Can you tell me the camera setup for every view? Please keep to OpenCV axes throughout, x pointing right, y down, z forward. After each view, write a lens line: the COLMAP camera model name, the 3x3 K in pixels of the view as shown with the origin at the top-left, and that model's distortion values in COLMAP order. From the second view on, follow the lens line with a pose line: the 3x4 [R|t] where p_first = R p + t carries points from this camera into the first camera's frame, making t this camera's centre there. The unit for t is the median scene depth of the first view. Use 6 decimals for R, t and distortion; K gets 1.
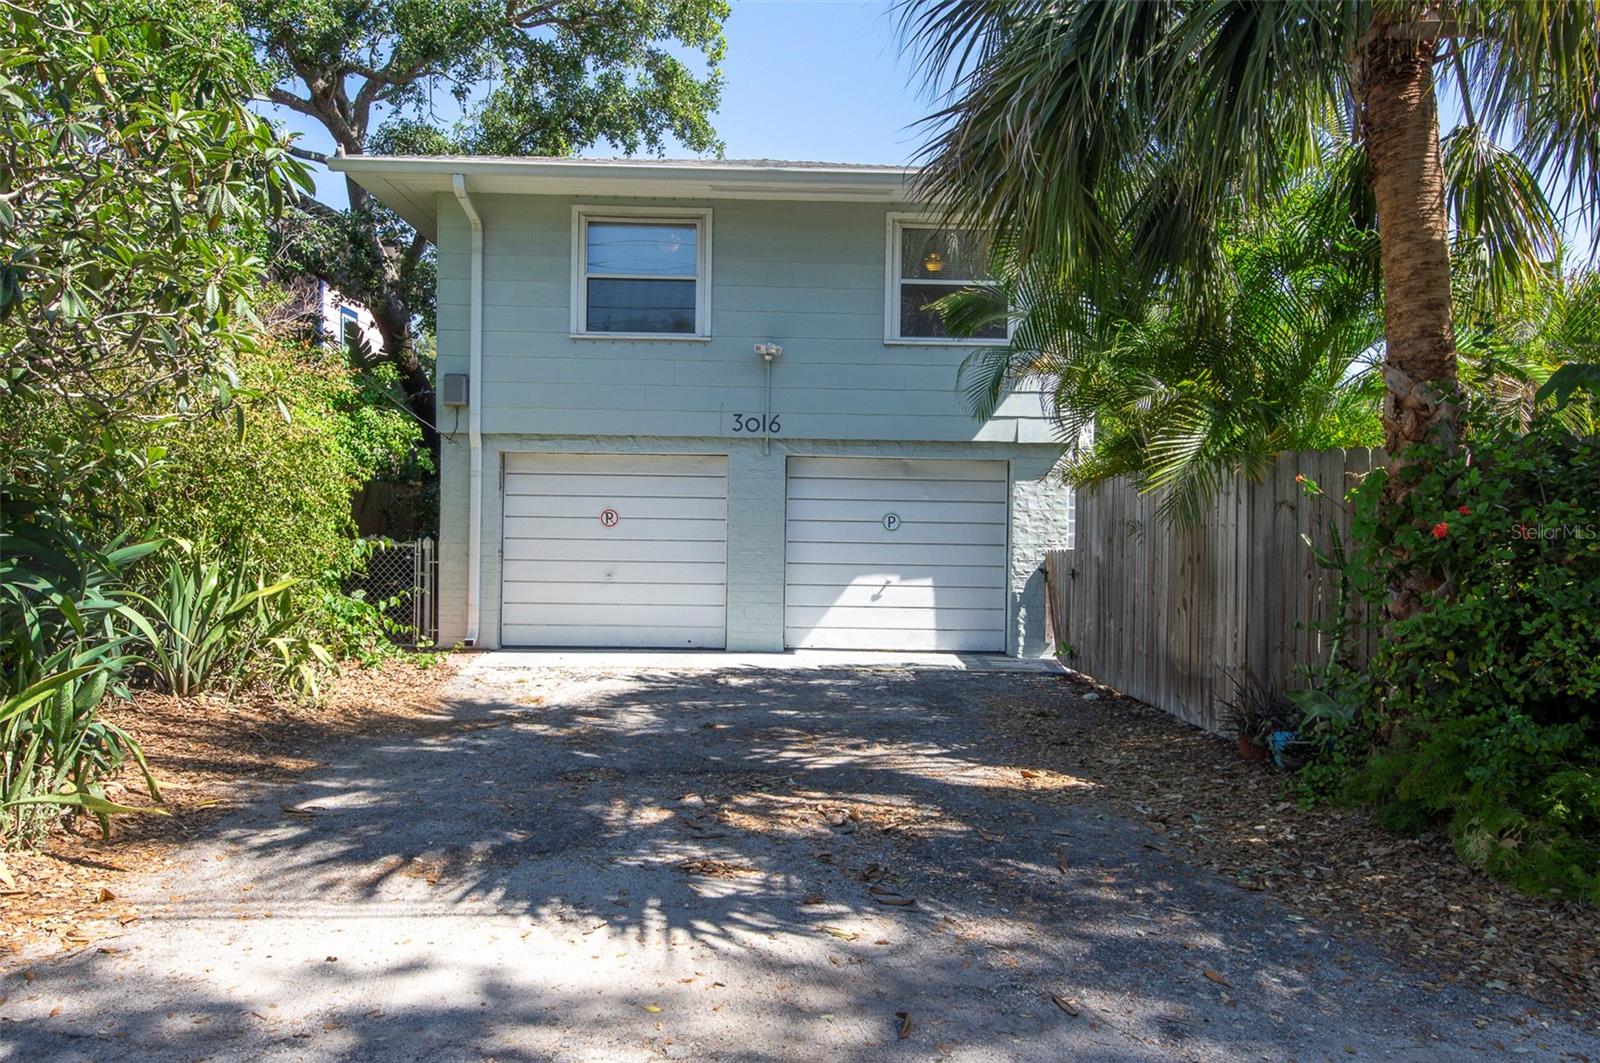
lens RADIAL K [[1105.8, 0, 772.0], [0, 1105.8, 555.5], [0, 0, 1]] dist [0.011217, -0.001359]
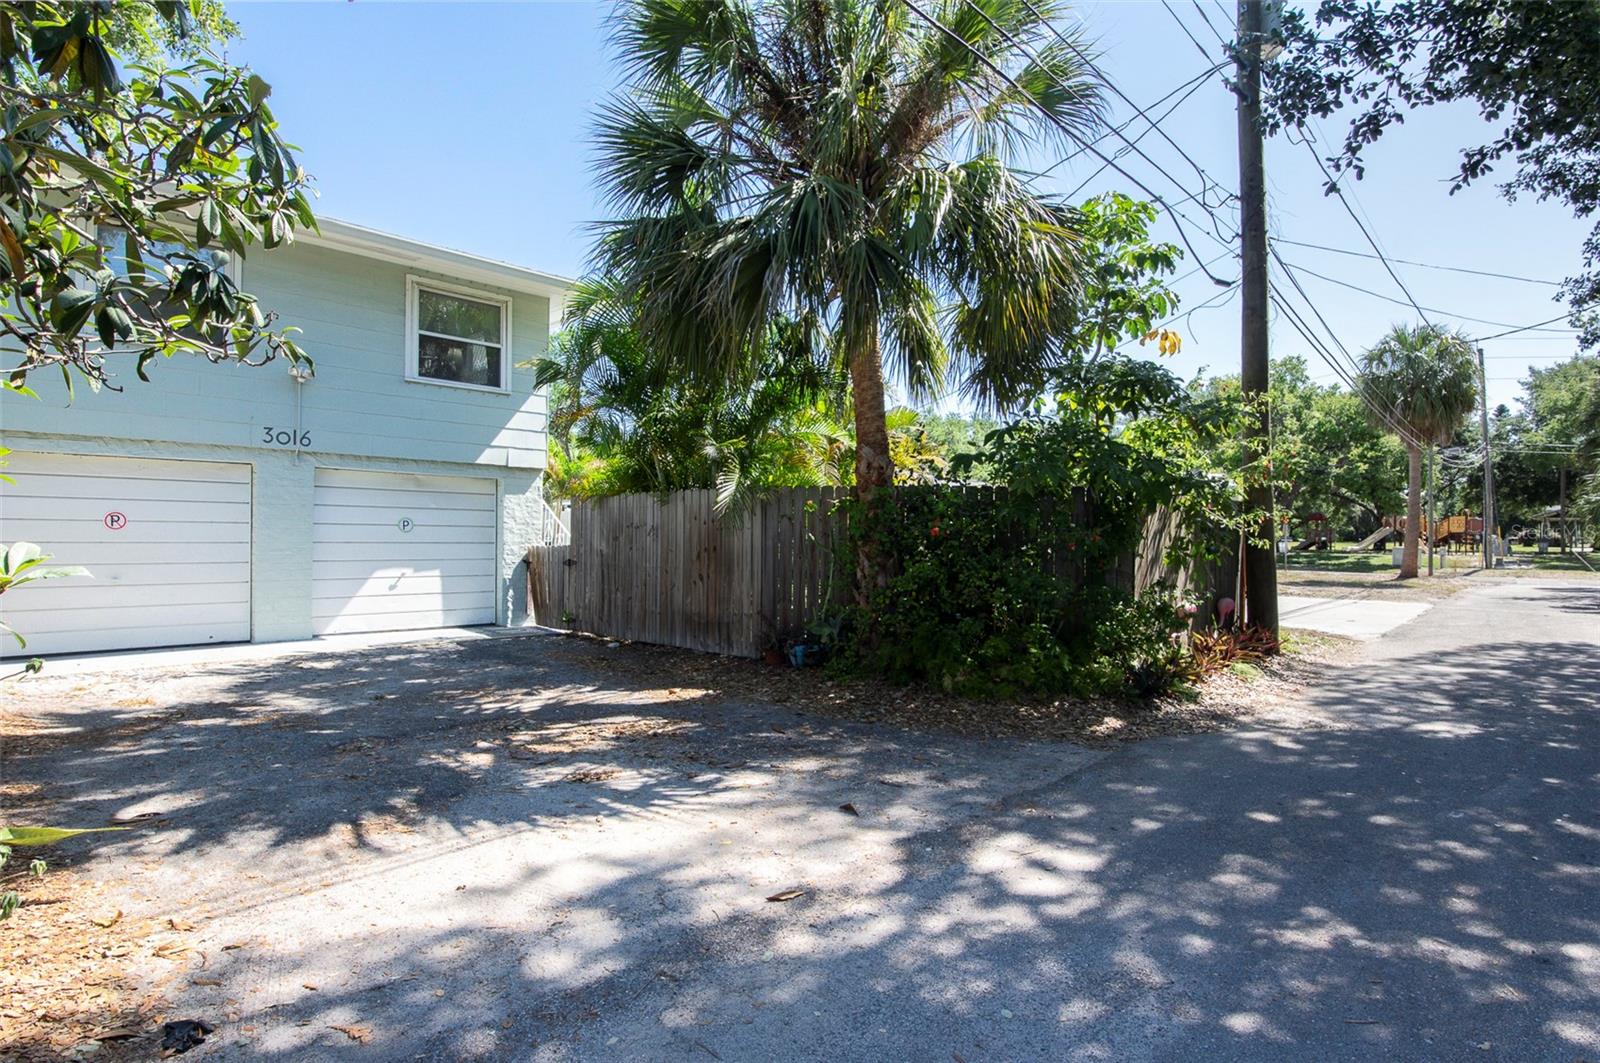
lens RADIAL K [[831.9, 0, 831.6], [0, 831.9, 558.2], [0, 0, 1]] dist [-0.029693, 0.000027]
pose [[0.691153, -0.025570, 0.722256, -0.593741], [0.017994, 0.999673, 0.018171, -0.004586], [-0.722484, 0.000437, 0.691388, 0.065170]]
